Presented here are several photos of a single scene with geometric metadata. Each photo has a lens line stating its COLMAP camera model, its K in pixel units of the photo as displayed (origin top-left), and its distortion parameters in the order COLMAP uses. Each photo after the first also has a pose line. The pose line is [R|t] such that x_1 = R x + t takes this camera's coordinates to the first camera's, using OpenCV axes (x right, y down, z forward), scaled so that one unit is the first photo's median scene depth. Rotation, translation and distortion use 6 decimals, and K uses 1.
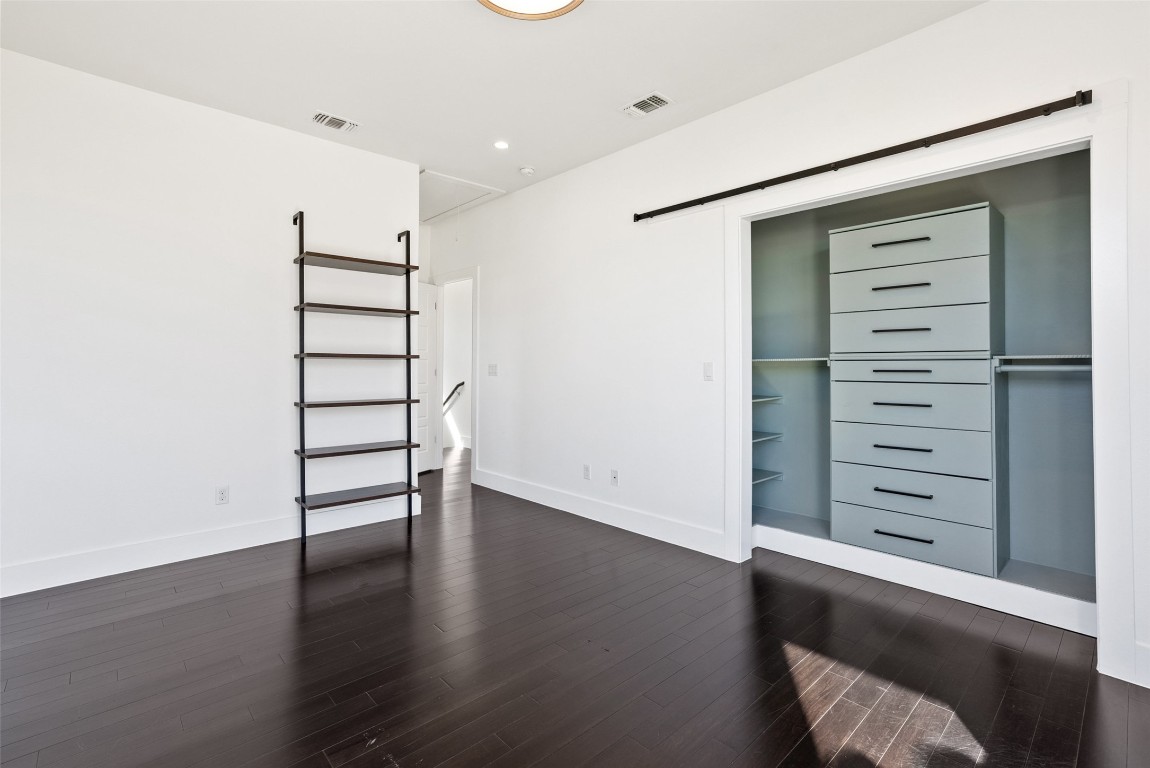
lens RADIAL K [[521.5, 0, 580.9], [0, 521.5, 363.5], [0, 0, 1]] dist [-0.019528, 0.002661]
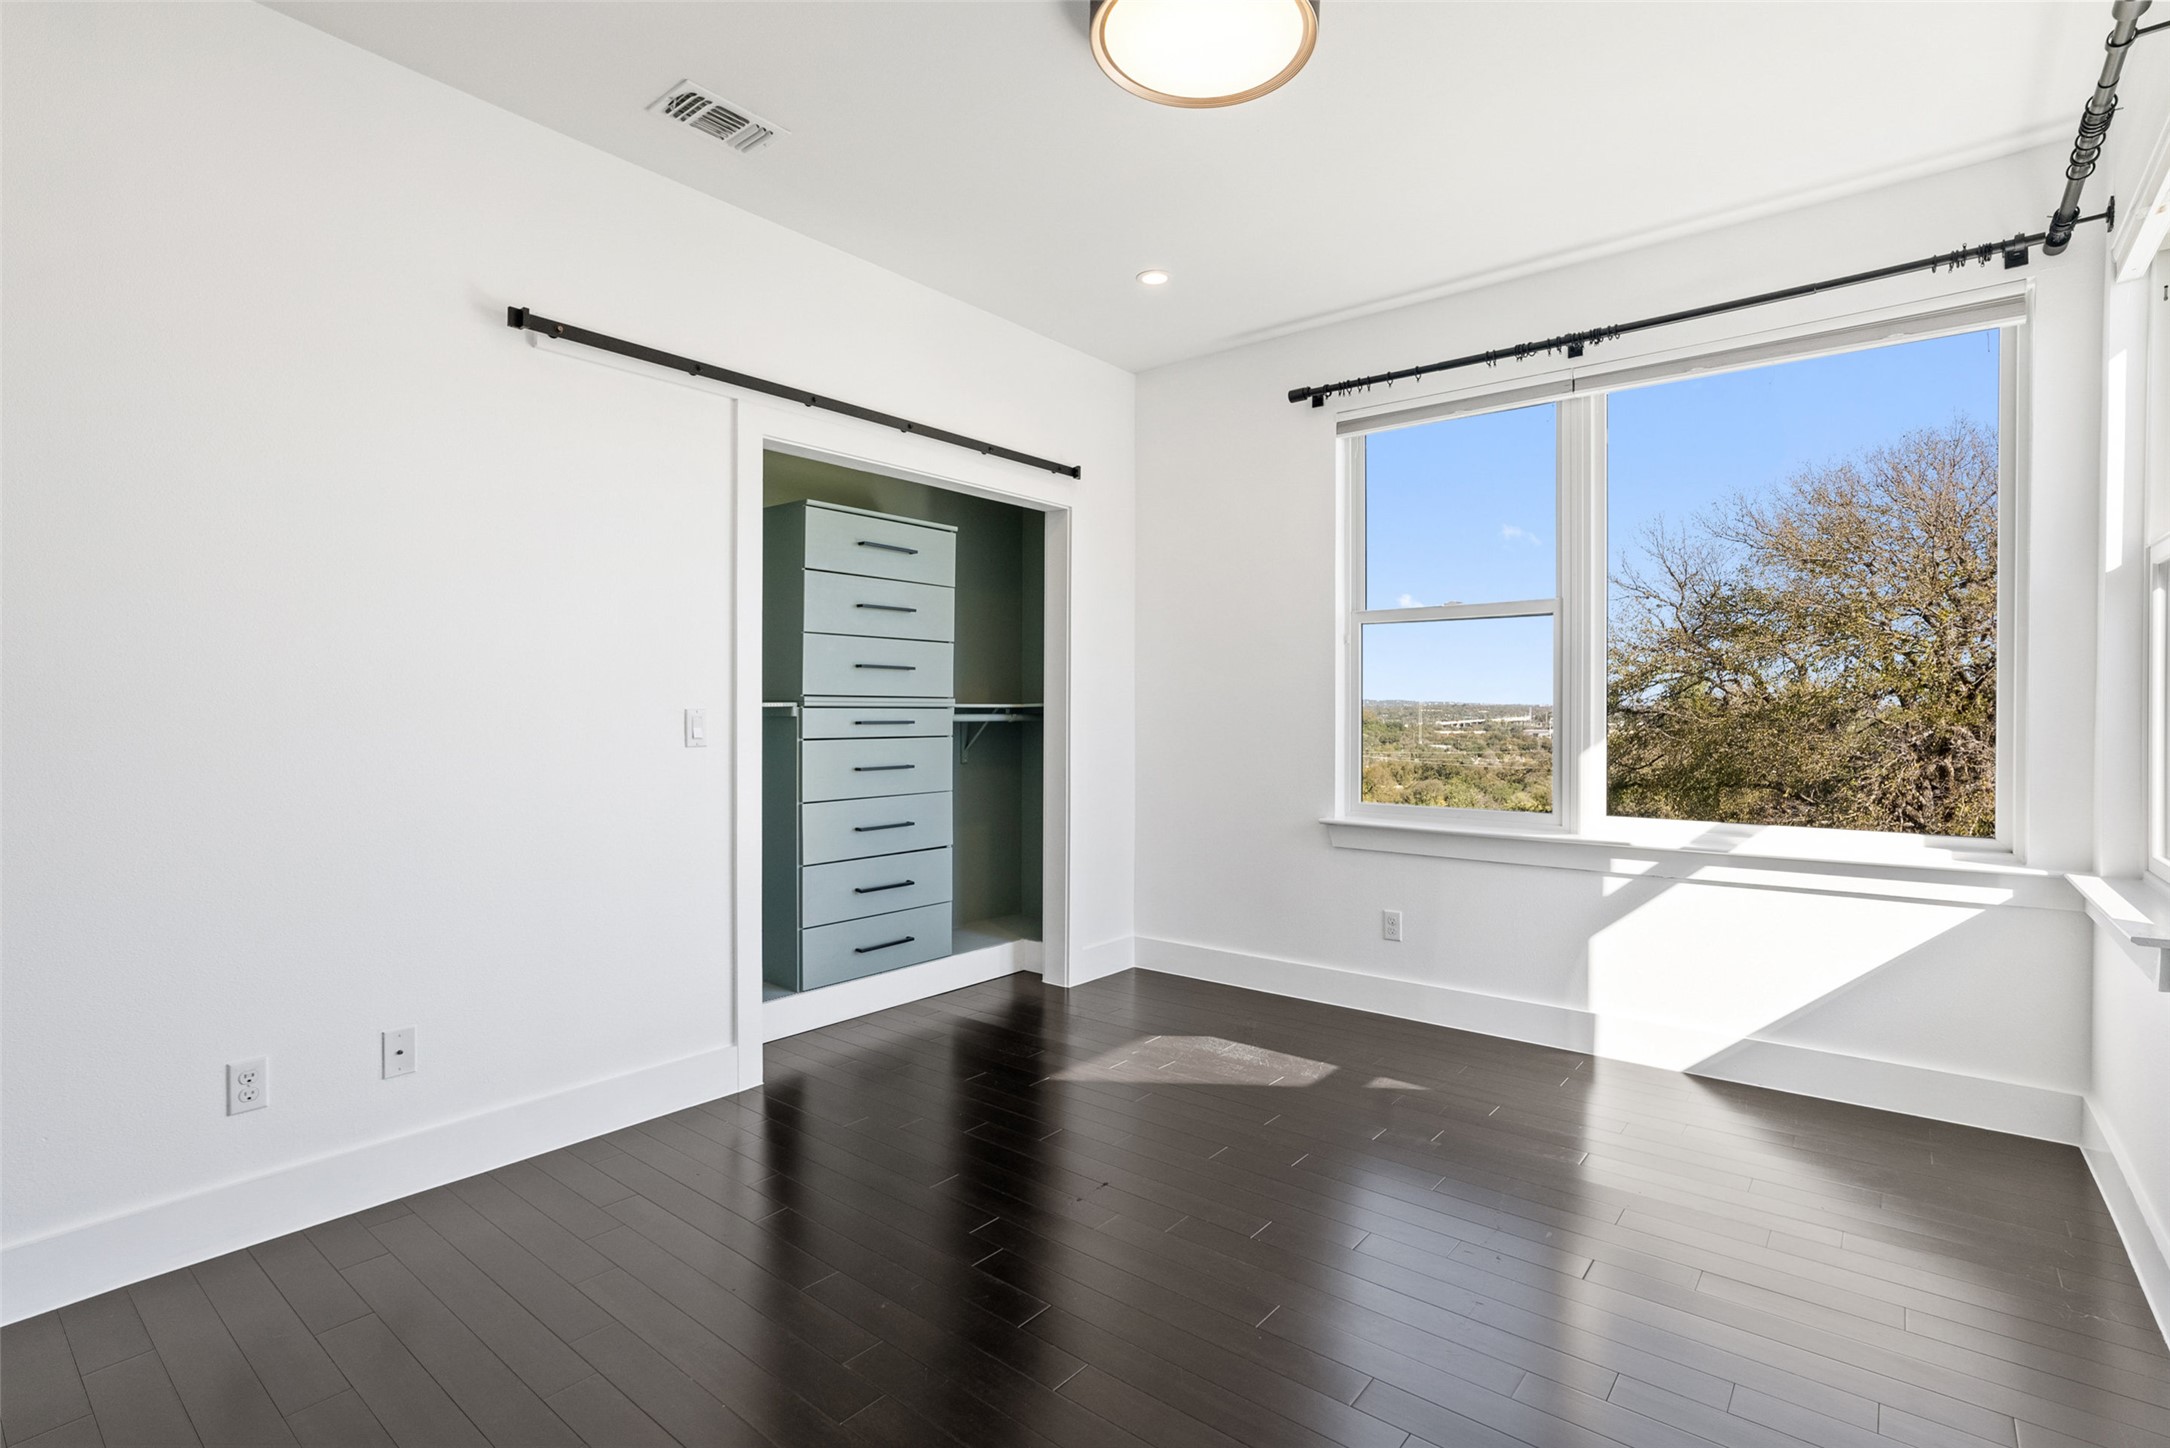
lens RADIAL K [[1028.1, 0, 1086.2], [0, 1028.1, 719.0], [0, 0, 1]] dist [0.006114, 0.001884]
pose [[-0.124613, -0.010246, 0.992152, -0.863880], [-0.007295, 0.999929, 0.009410, -0.006041], [-0.992179, -0.006065, -0.124679, 0.884351]]
